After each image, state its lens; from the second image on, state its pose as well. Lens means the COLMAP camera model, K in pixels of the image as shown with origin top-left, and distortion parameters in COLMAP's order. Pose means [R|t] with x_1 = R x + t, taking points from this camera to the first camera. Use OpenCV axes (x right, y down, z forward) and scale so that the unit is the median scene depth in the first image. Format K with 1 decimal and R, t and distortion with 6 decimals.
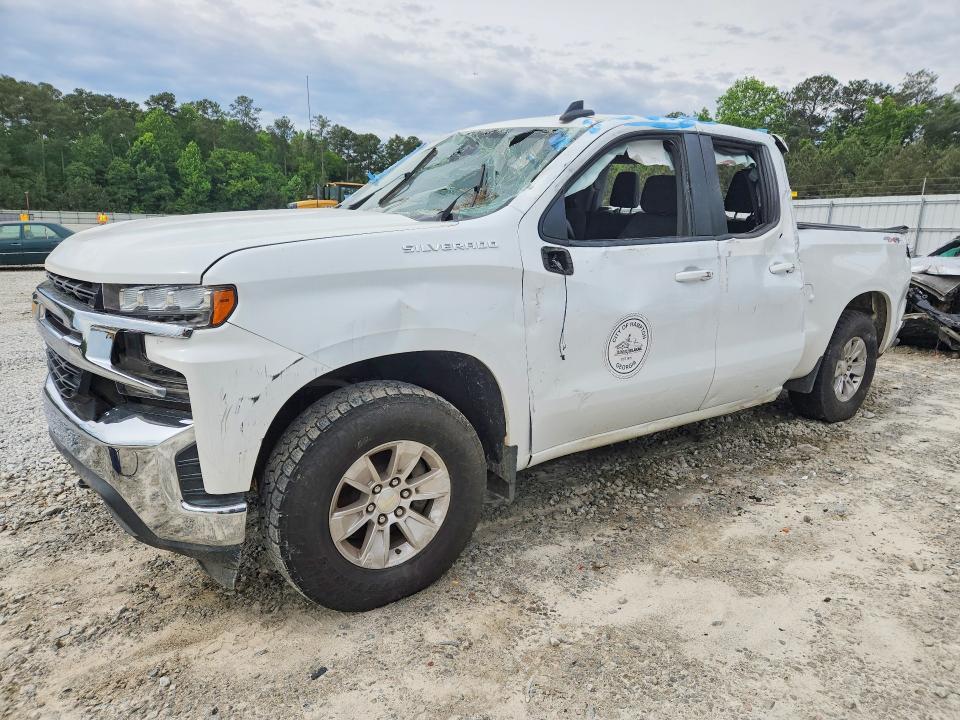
lens RADIAL K [[689.2, 0, 482.6], [0, 689.2, 359.0], [0, 0, 1]] dist [0.045803, -0.048180]
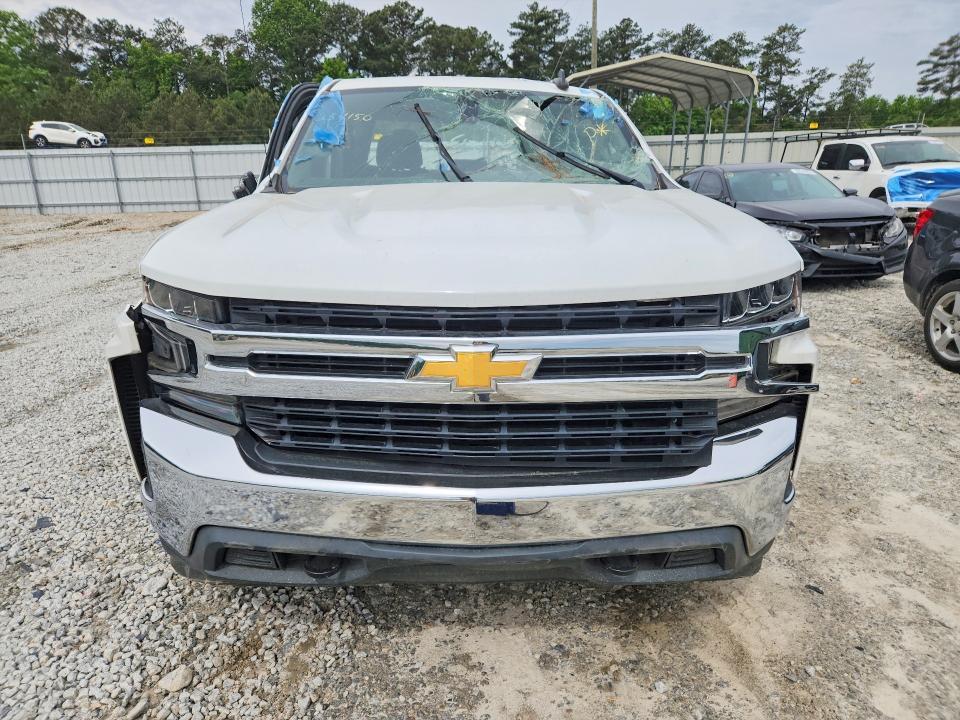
lens RADIAL K [[689.2, 0, 482.6], [0, 689.2, 359.0], [0, 0, 1]] dist [0.045803, -0.048180]
pose [[0.515473, -0.249146, 0.819887, -0.105562], [0.184003, 0.966663, 0.178063, -0.018293], [-0.836917, 0.059075, 0.544132, 0.060804]]
